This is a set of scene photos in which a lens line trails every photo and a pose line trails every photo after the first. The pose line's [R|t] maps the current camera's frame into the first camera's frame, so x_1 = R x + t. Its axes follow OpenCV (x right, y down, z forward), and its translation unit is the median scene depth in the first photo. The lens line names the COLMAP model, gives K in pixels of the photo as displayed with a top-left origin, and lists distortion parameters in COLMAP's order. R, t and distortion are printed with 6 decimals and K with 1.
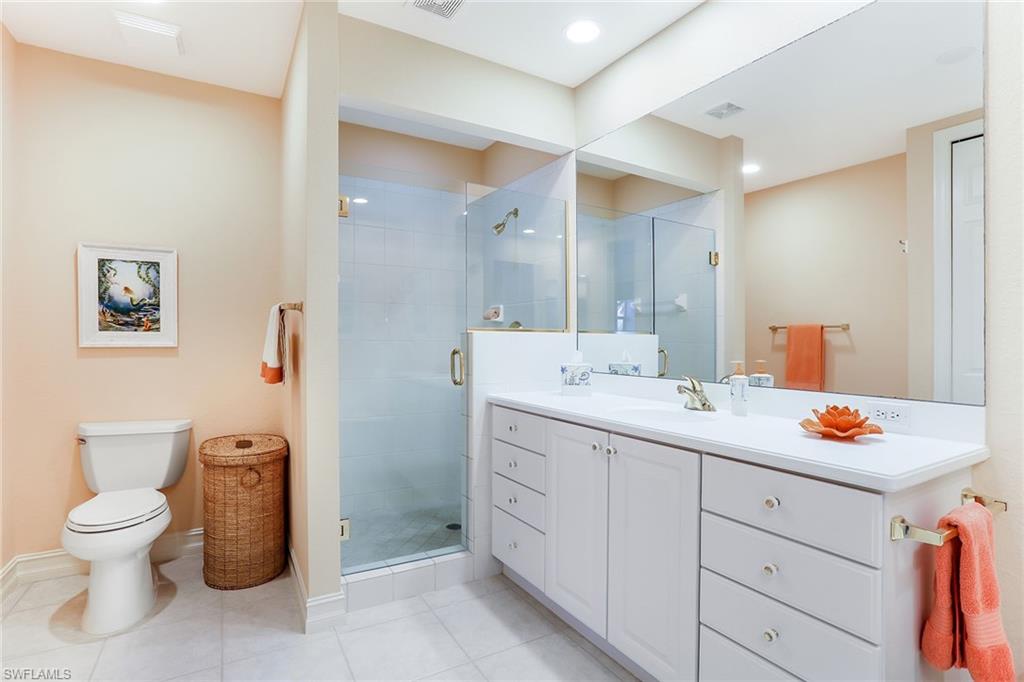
lens RADIAL K [[504.6, 0, 512.5], [0, 504.6, 339.2], [0, 0, 1]] dist [-0.085728, 0.036877]
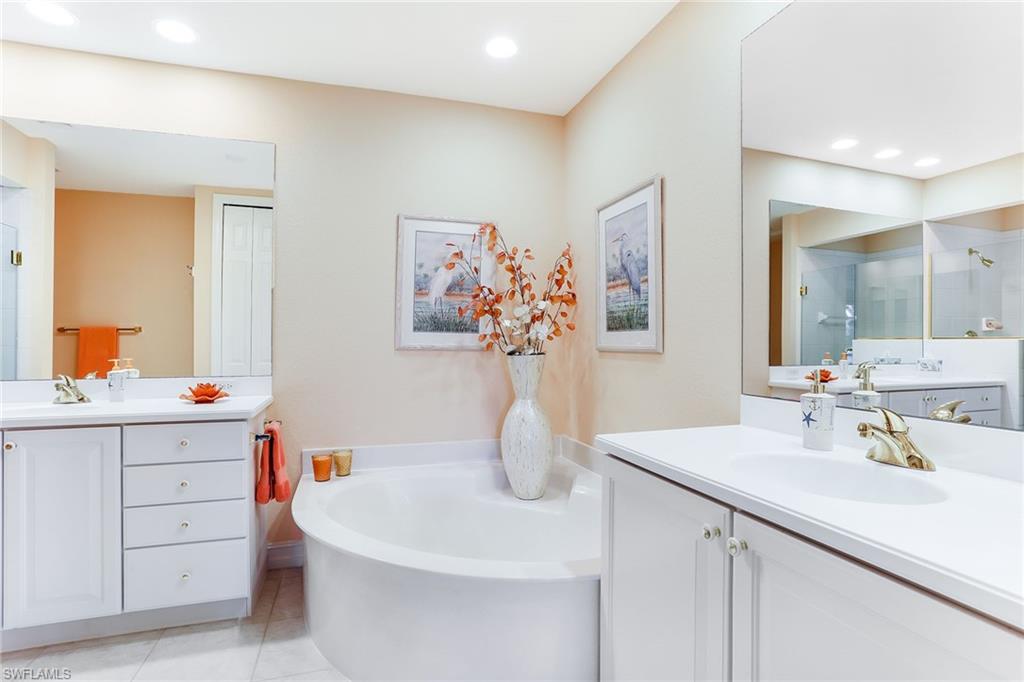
lens RADIAL K [[490.0, 0, 515.5], [0, 490.0, 338.0], [0, 0, 1]] dist [-0.047561, 0.000036]
pose [[0.216112, -0.003557, 0.976362, -0.616388], [0.001198, 0.999994, 0.003378, -0.019061], [-0.976368, 0.000440, 0.216115, -0.340988]]
